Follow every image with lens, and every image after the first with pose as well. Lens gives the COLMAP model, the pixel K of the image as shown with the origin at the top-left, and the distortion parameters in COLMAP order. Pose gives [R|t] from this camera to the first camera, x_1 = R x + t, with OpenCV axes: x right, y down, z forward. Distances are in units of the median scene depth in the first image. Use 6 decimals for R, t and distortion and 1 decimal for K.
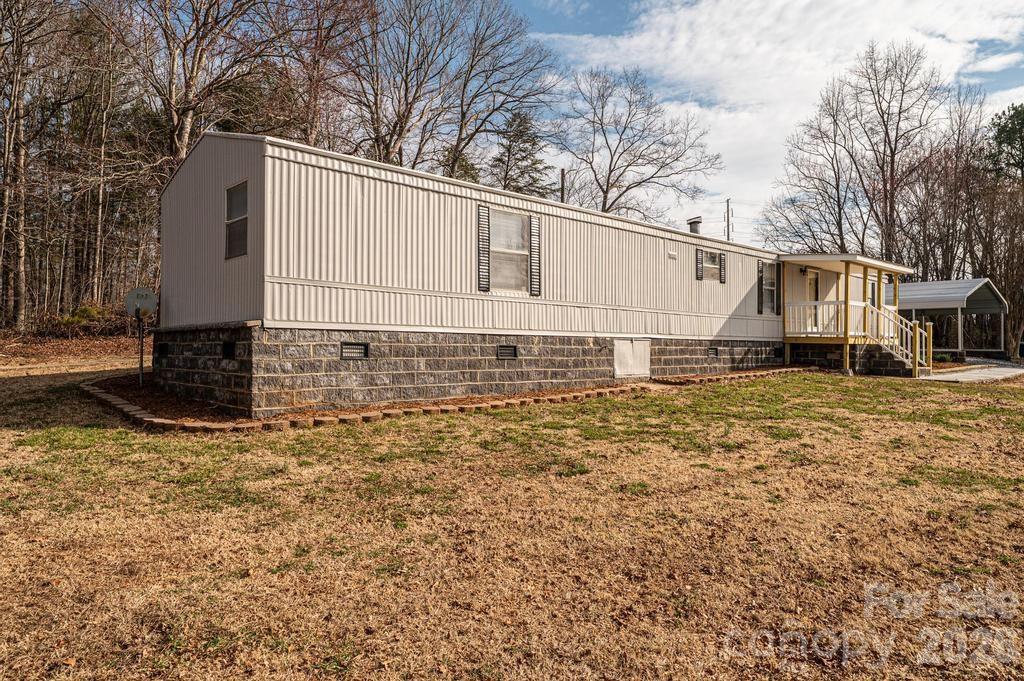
lens RADIAL K [[689.5, 0, 515.8], [0, 689.5, 350.2], [0, 0, 1]] dist [0.008280, 0.000327]
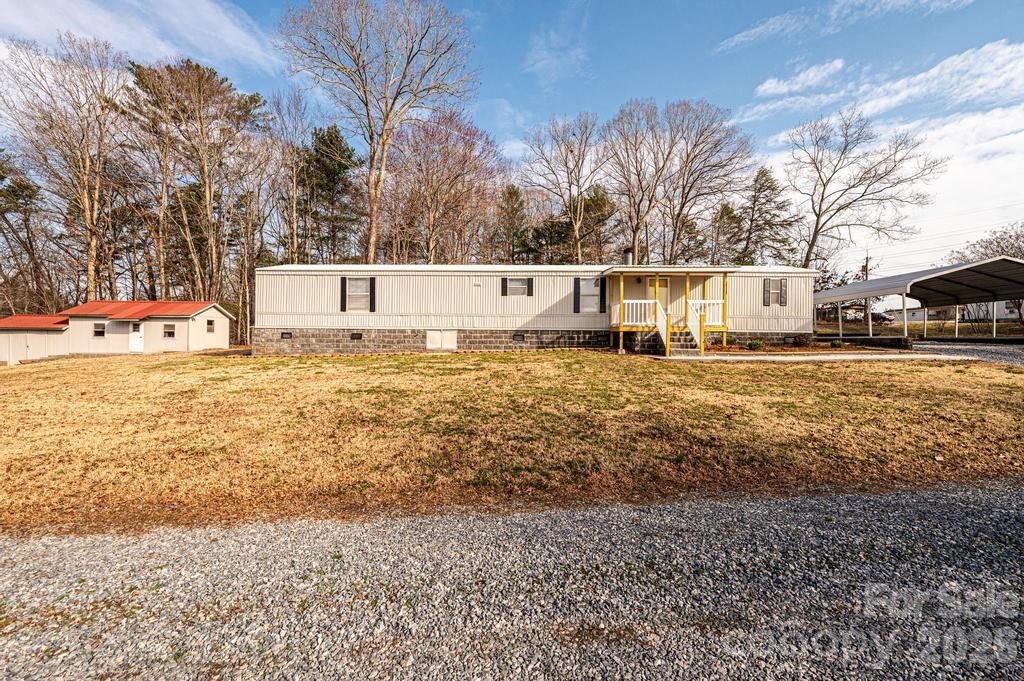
lens RADIAL K [[407.7, 0, 510.9], [0, 407.7, 342.2], [0, 0, 1]] dist [-0.000046, 0.000055]
pose [[0.696833, 0.002767, -0.717228, 1.112442], [-0.004704, 0.999989, -0.000712, 0.017610], [0.717218, 0.003870, 0.696838, 0.322739]]
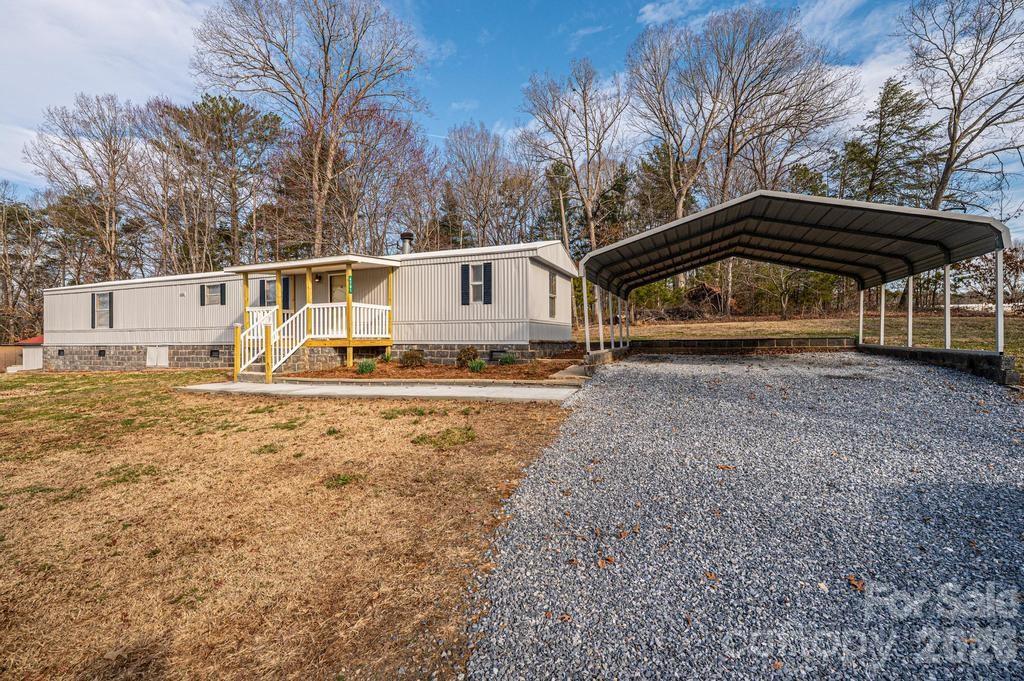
lens RADIAL K [[455.8, 0, 516.7], [0, 455.8, 342.0], [0, 0, 1]] dist [-0.007889, 0.000057]
pose [[0.421107, -0.003588, -0.907004, 1.592820], [0.011357, 0.999935, 0.001318, -0.016921], [0.906940, -0.010855, 0.421120, 1.317351]]
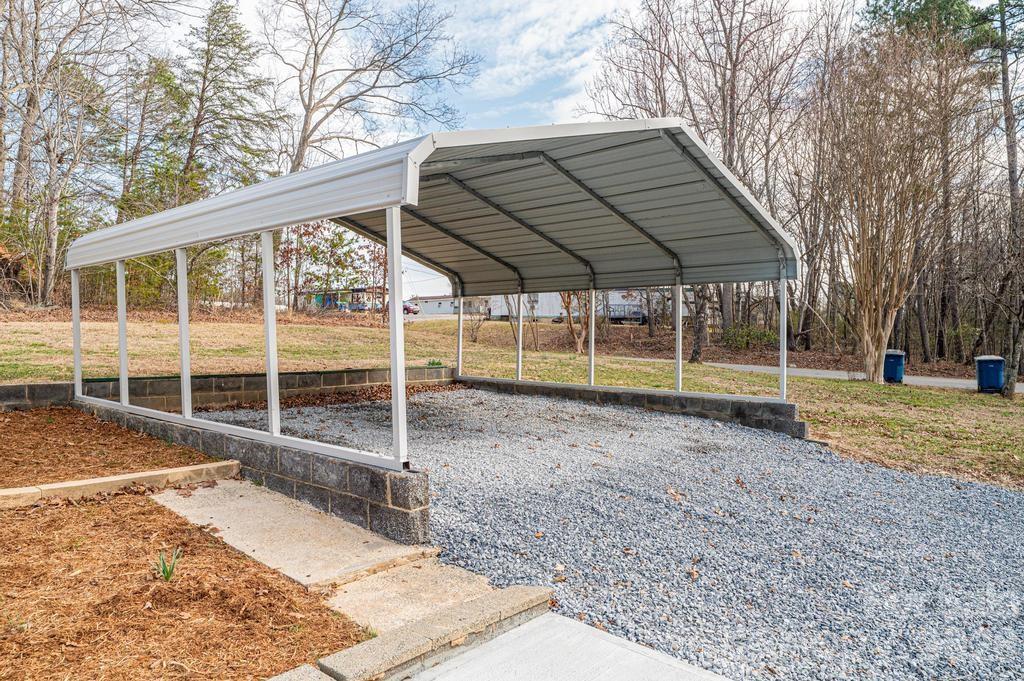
lens RADIAL K [[689.5, 0, 506.8], [0, 689.5, 336.2], [0, 0, 1]] dist [0.008280, 0.000327]
pose [[0.997038, 0.007393, 0.076555, 1.093040], [-0.006905, 0.999954, -0.006647, -0.049760], [-0.076600, 0.006099, 0.997043, 1.377849]]
